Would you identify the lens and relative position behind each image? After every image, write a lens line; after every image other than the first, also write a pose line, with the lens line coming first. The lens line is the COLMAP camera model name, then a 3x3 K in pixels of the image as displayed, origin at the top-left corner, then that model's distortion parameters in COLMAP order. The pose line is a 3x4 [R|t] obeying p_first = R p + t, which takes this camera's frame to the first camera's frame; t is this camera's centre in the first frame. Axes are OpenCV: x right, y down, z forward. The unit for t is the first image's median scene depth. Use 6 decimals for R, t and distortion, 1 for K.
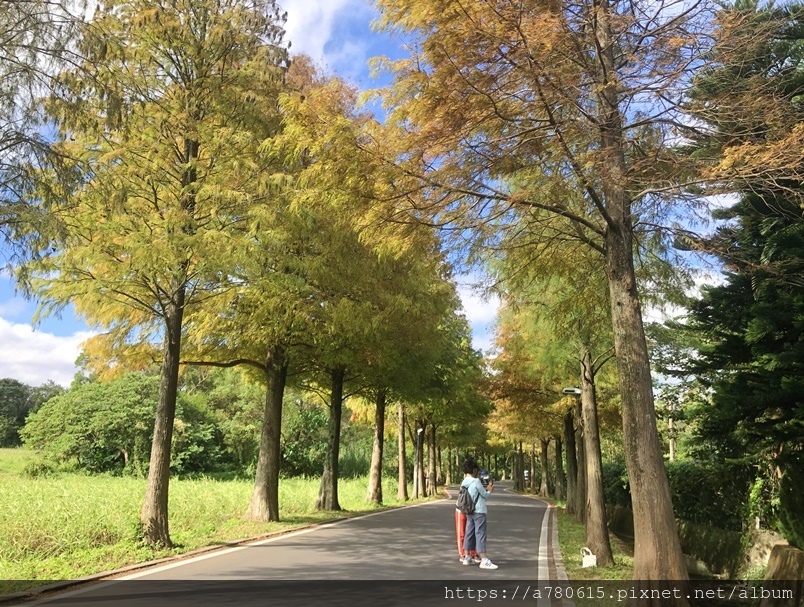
lens RADIAL K [[657.7, 0, 401.9], [0, 657.7, 308.9], [0, 0, 1]] dist [0.037699, 0.000676]
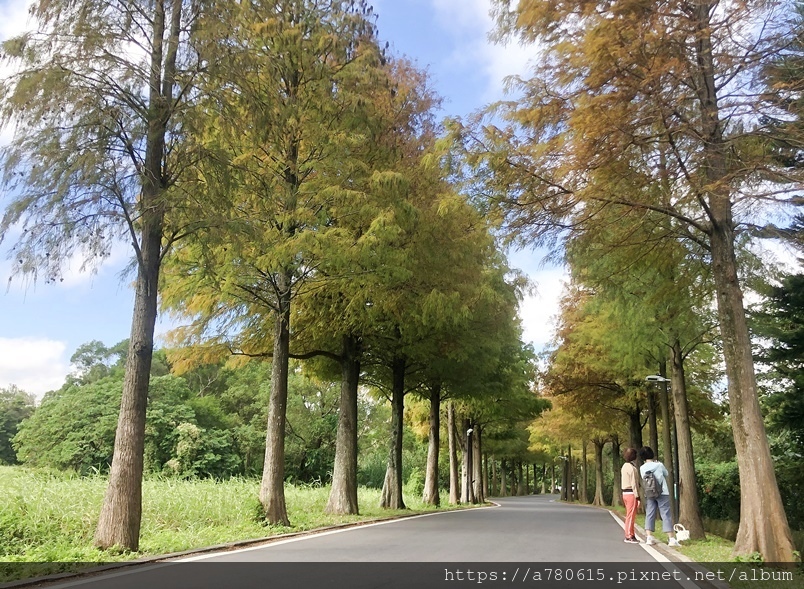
lens RADIAL K [[831.9, 0, 402.0], [0, 831.9, 291.3], [0, 0, 1]] dist [0.026546, 0.000000]
pose [[0.999651, -0.008474, 0.025002, -0.102318], [0.008655, 0.999937, -0.007133, -0.002157], [-0.024940, 0.007347, 0.999662, -0.169995]]
